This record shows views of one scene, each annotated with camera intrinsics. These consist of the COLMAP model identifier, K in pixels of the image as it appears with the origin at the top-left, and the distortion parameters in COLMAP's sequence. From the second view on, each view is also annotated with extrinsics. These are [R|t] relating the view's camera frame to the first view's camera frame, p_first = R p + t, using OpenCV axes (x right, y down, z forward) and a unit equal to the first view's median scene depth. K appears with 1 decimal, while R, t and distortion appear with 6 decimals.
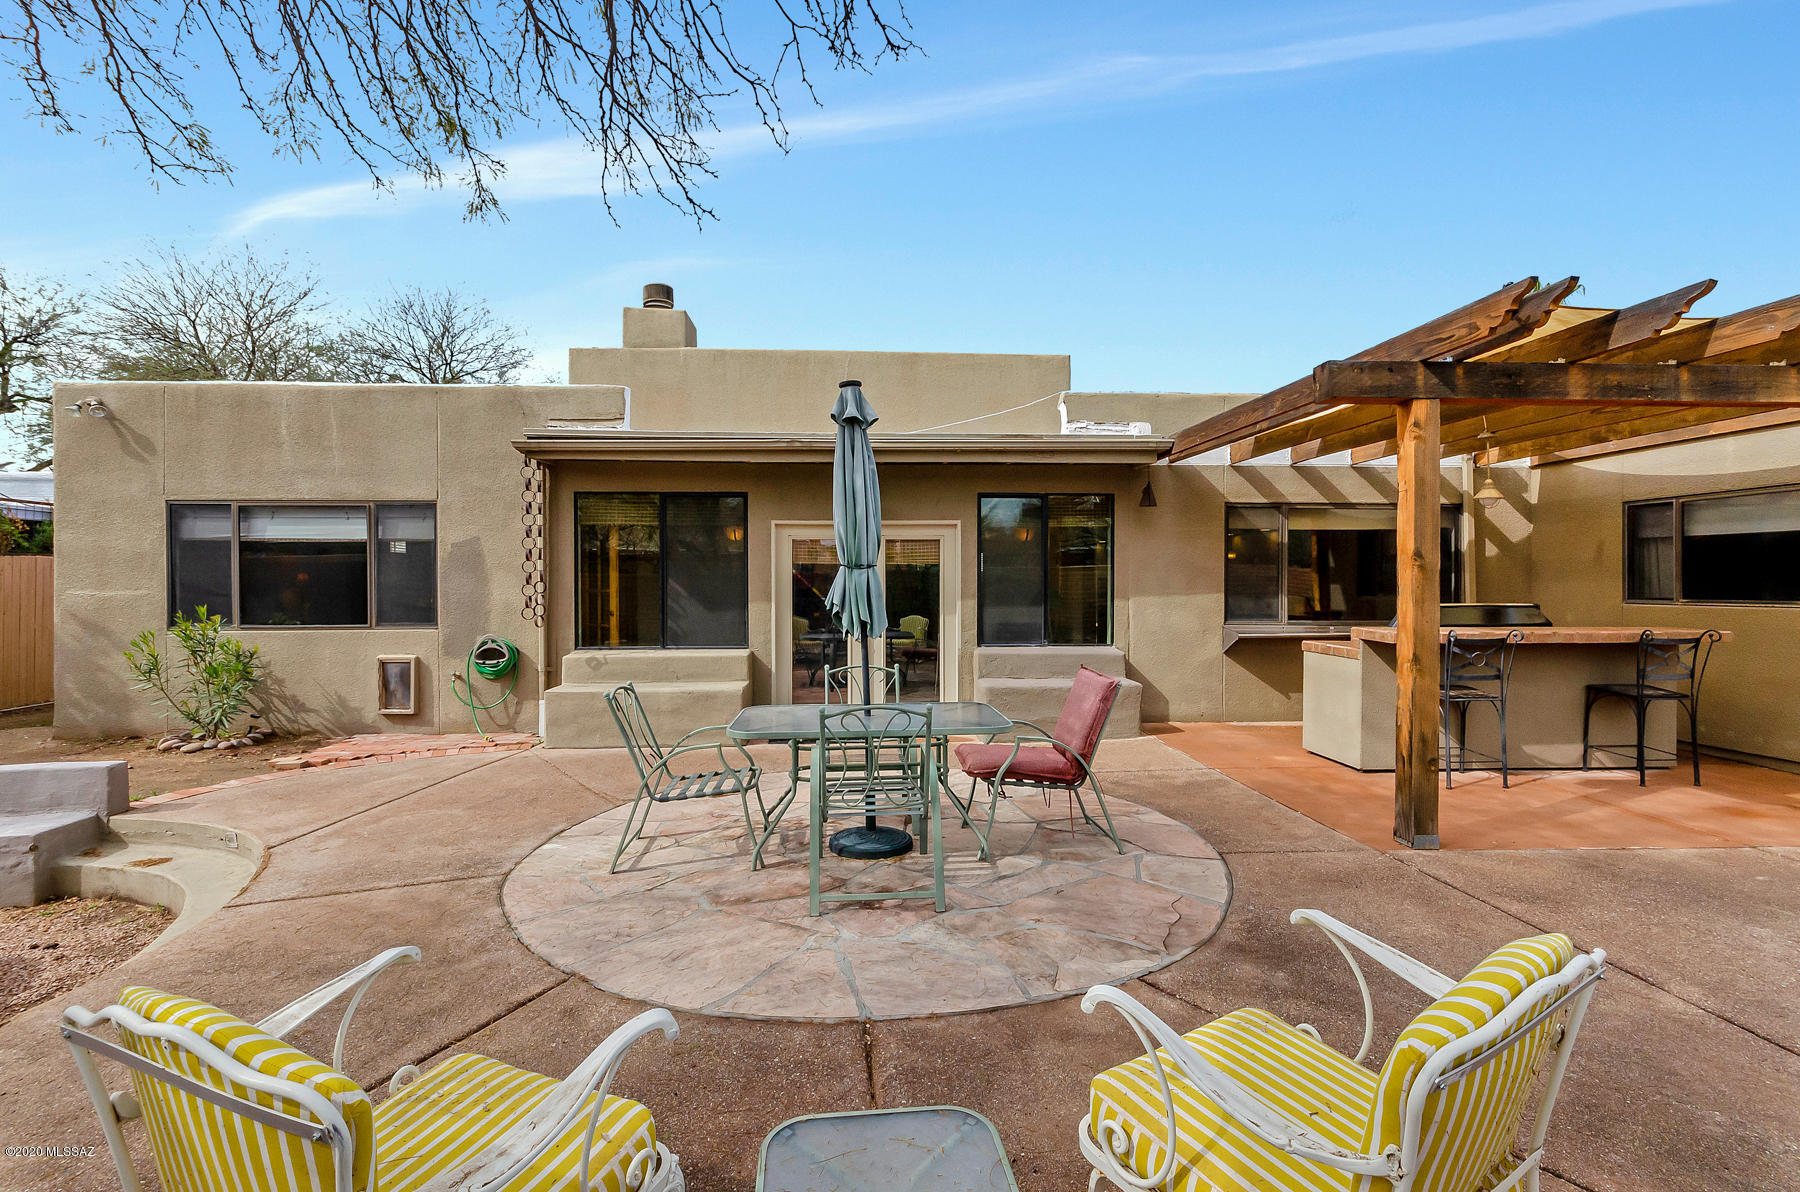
lens RADIAL K [[790.7, 0, 876.5], [0, 790.7, 591.0], [0, 0, 1]] dist [0.001995, 0.000361]
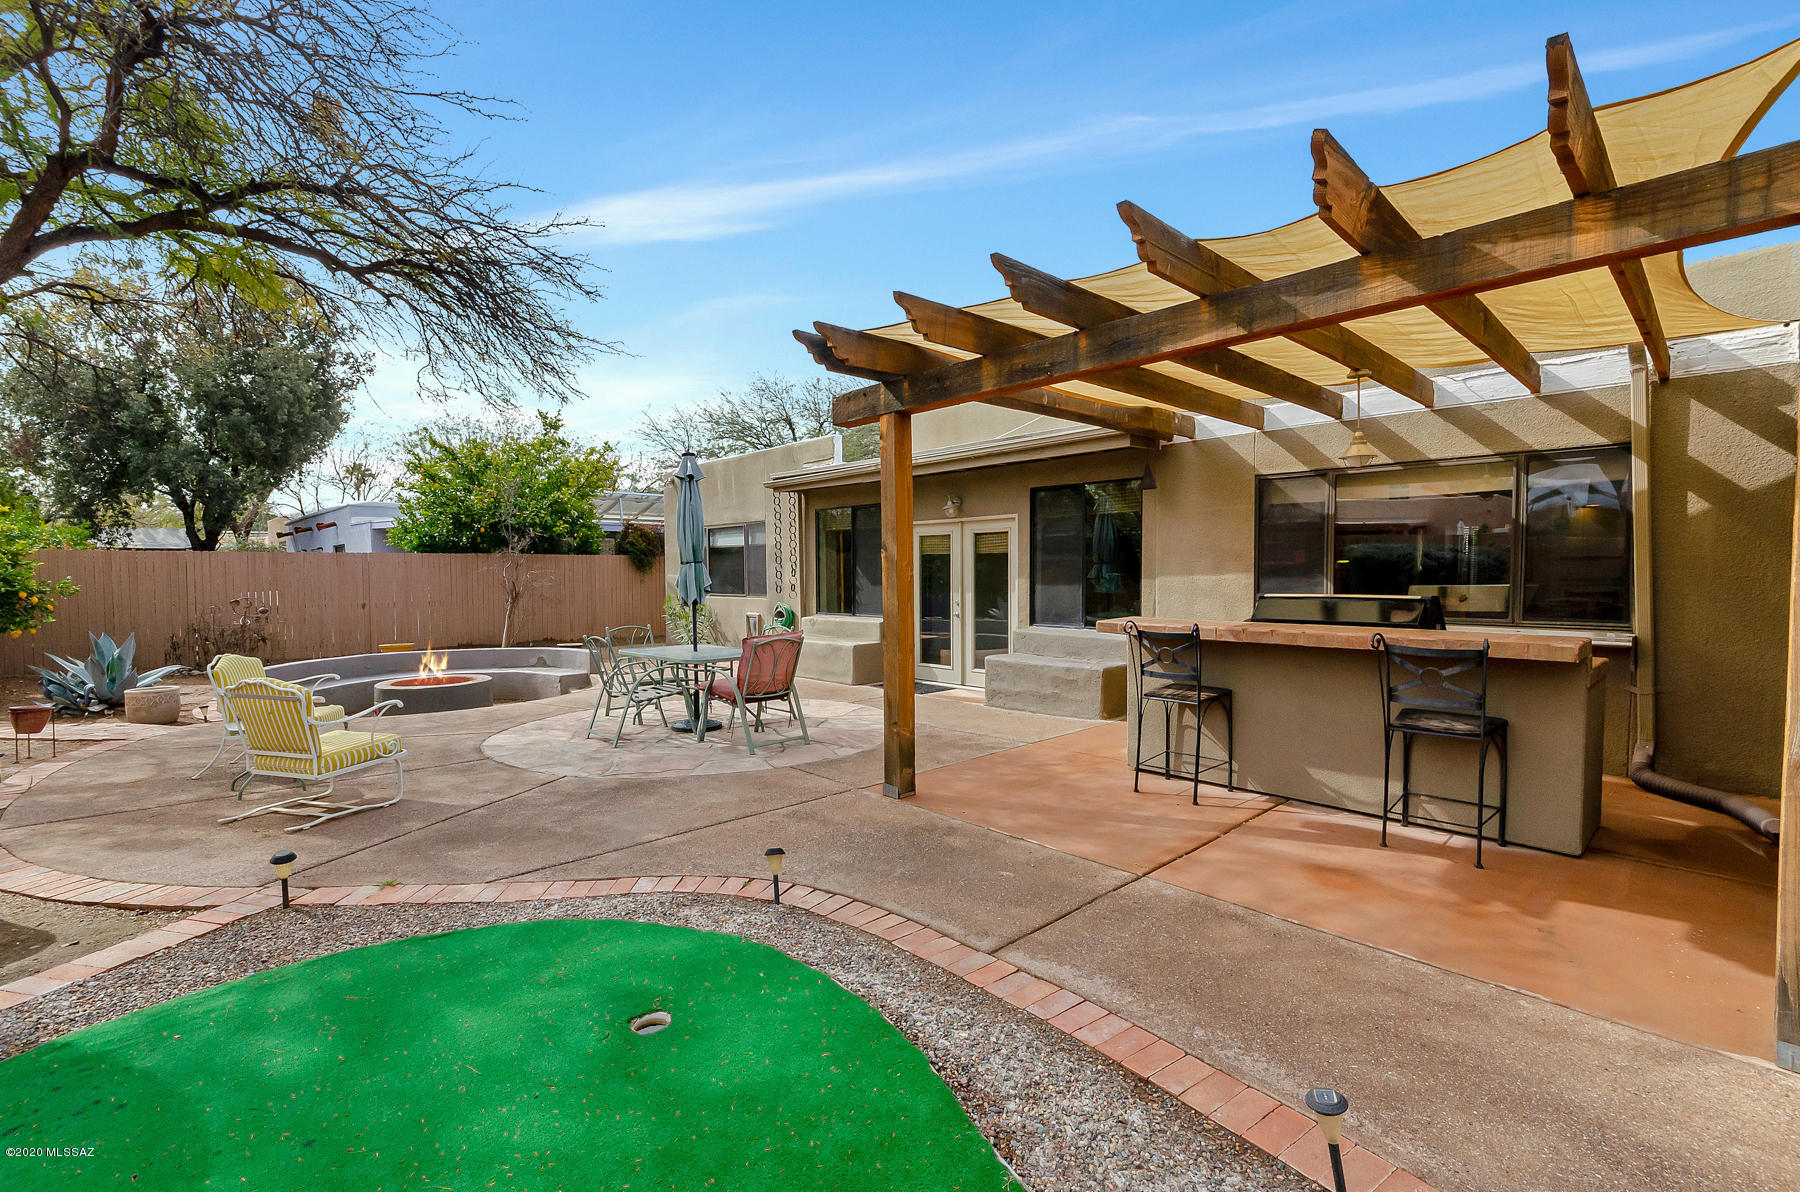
lens RADIAL K [[798.0, 0, 909.5], [0, 798.0, 609.7], [0, 0, 1]] dist [-0.002368, -0.000039]
pose [[0.642622, 0.035642, -0.765354, 0.928535], [0.001066, 0.998875, 0.047412, -0.006567], [0.766183, -0.031283, 0.641861, 0.149769]]
